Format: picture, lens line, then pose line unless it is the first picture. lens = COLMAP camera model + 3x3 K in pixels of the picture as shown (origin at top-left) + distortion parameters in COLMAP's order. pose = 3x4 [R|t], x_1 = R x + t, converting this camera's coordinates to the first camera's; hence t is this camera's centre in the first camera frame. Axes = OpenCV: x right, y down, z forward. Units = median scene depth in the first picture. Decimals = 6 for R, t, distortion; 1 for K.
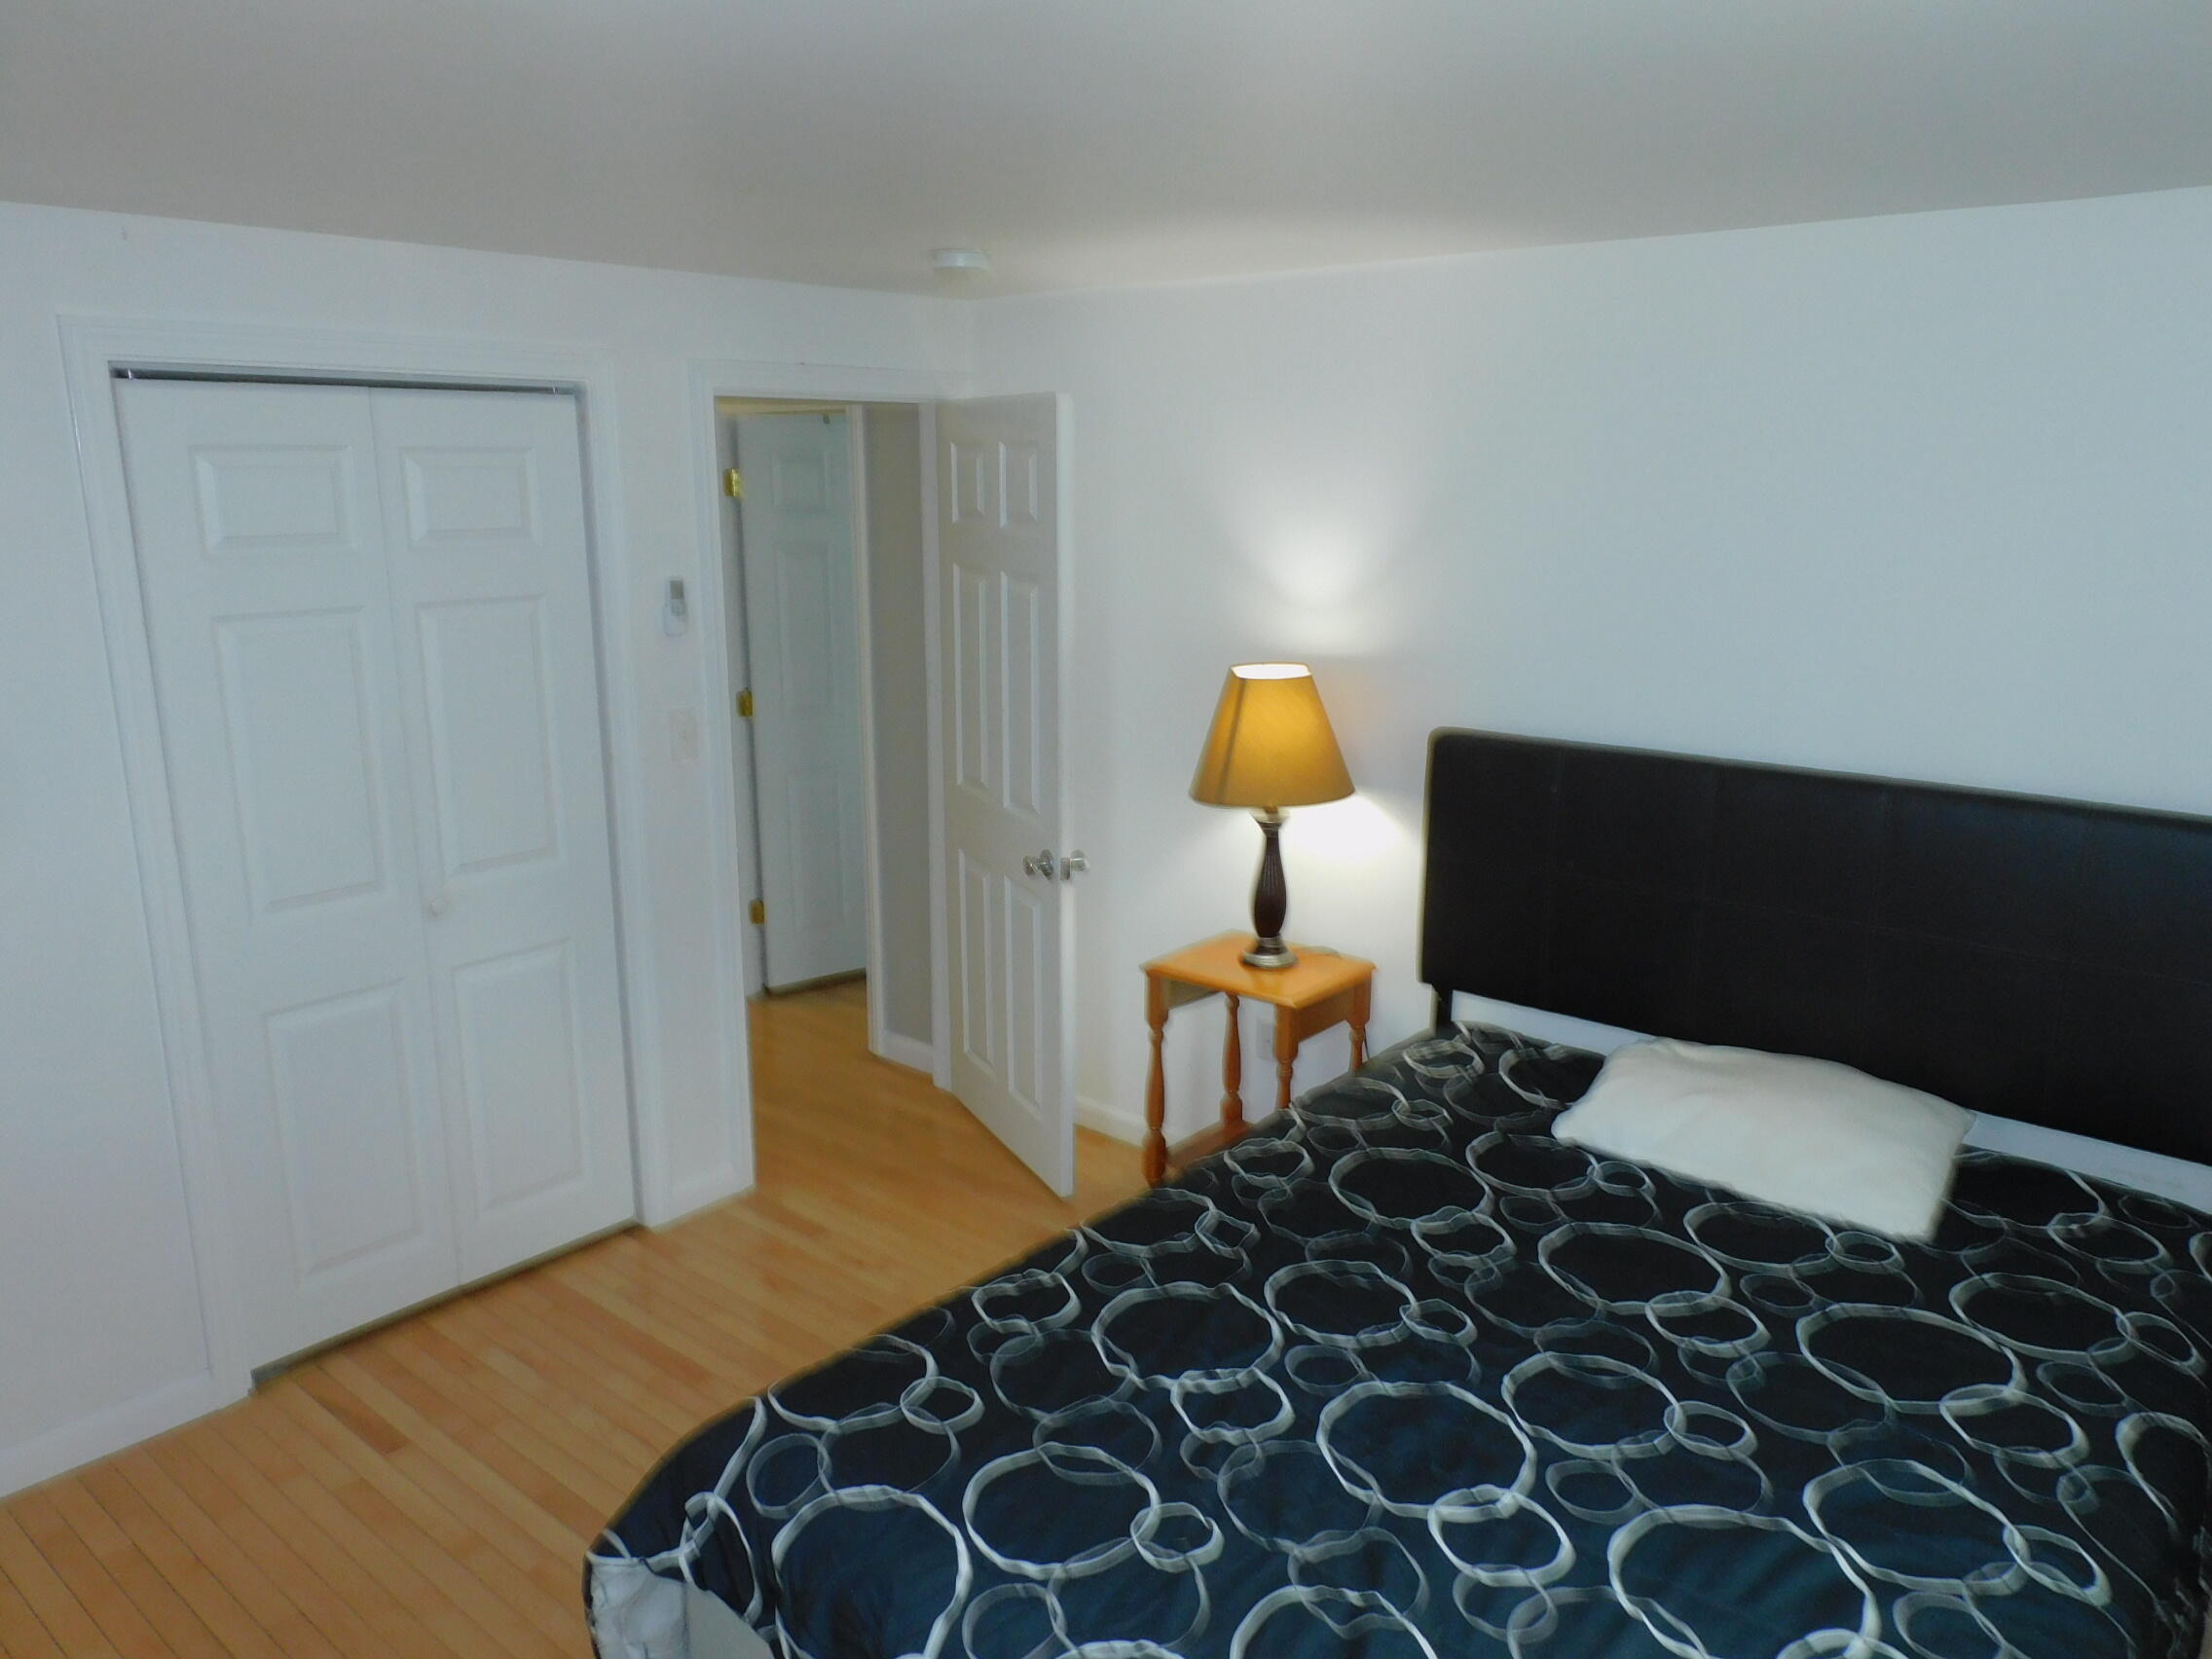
lens RADIAL K [[1574.6, 0, 1106.0], [0, 1574.6, 829.5], [0, 0, 1]] dist [-0.020717, 0.003358]
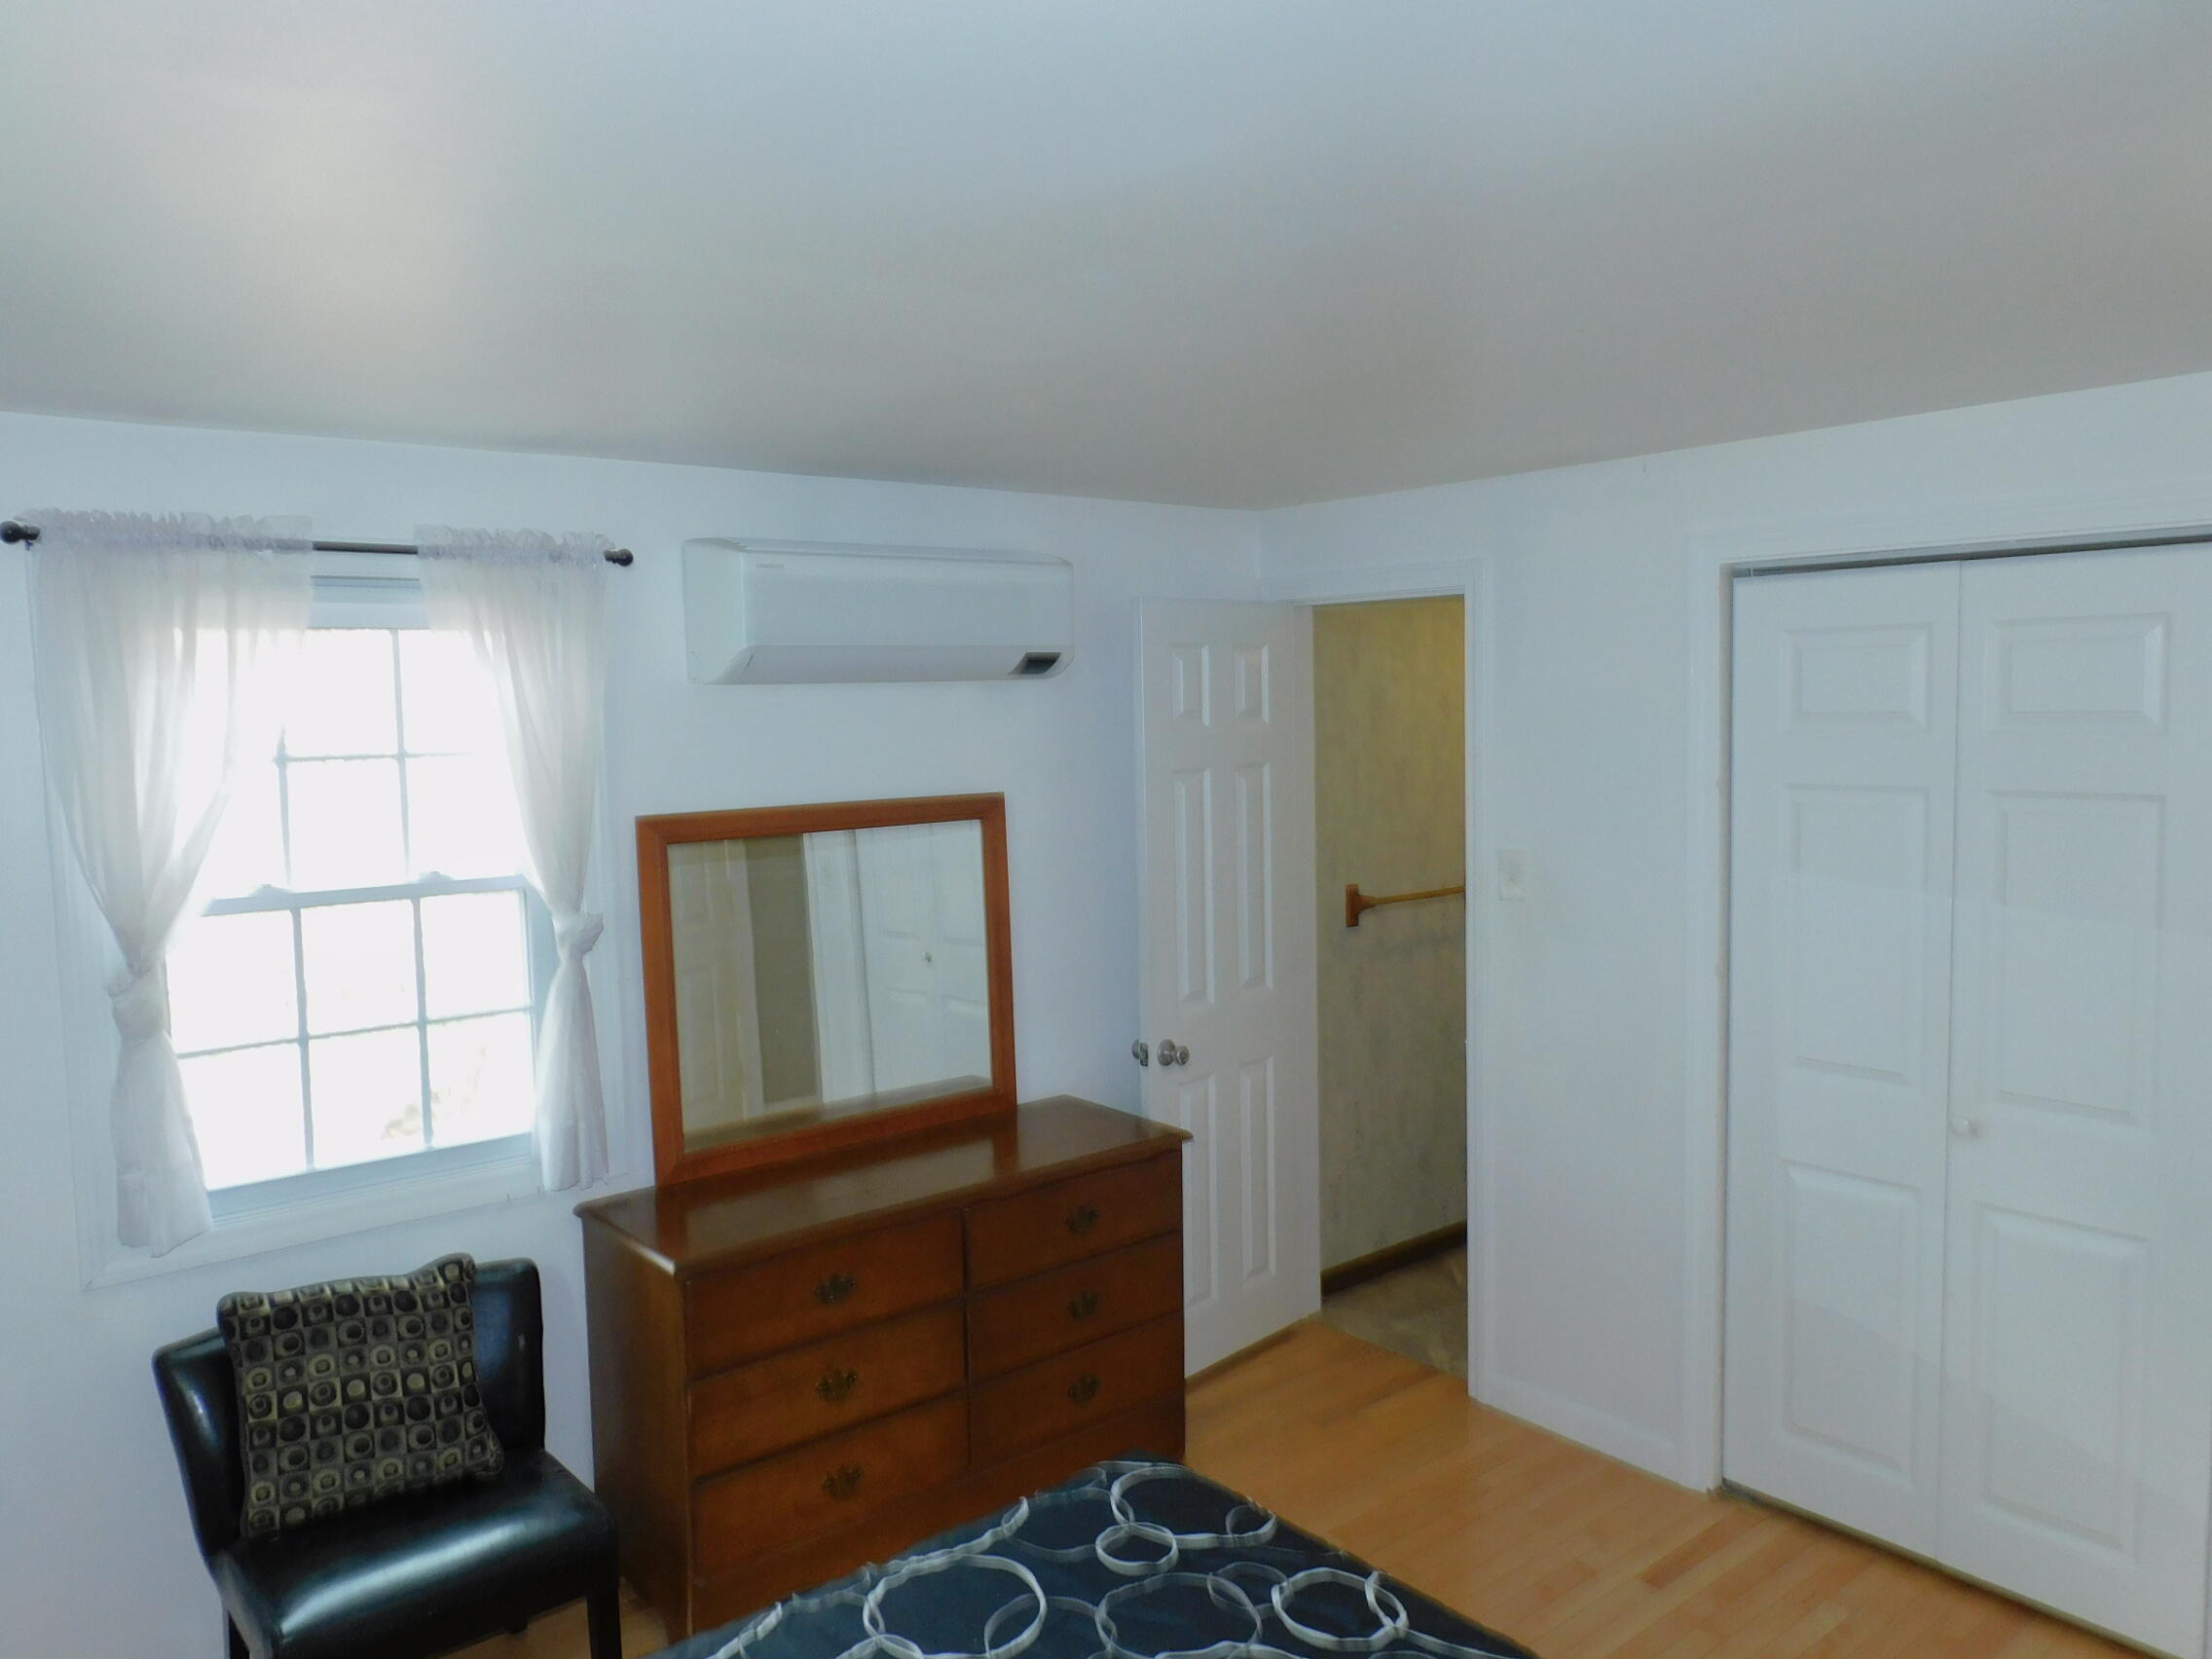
lens RADIAL K [[1574.6, 0, 1106.0], [0, 1574.6, 829.5], [0, 0, 1]] dist [-0.020717, 0.003358]
pose [[-0.175412, 0.083769, -0.980925, 0.547698], [-0.202191, 0.972069, 0.119169, -0.129265], [0.963509, 0.219238, -0.153575, 0.663736]]
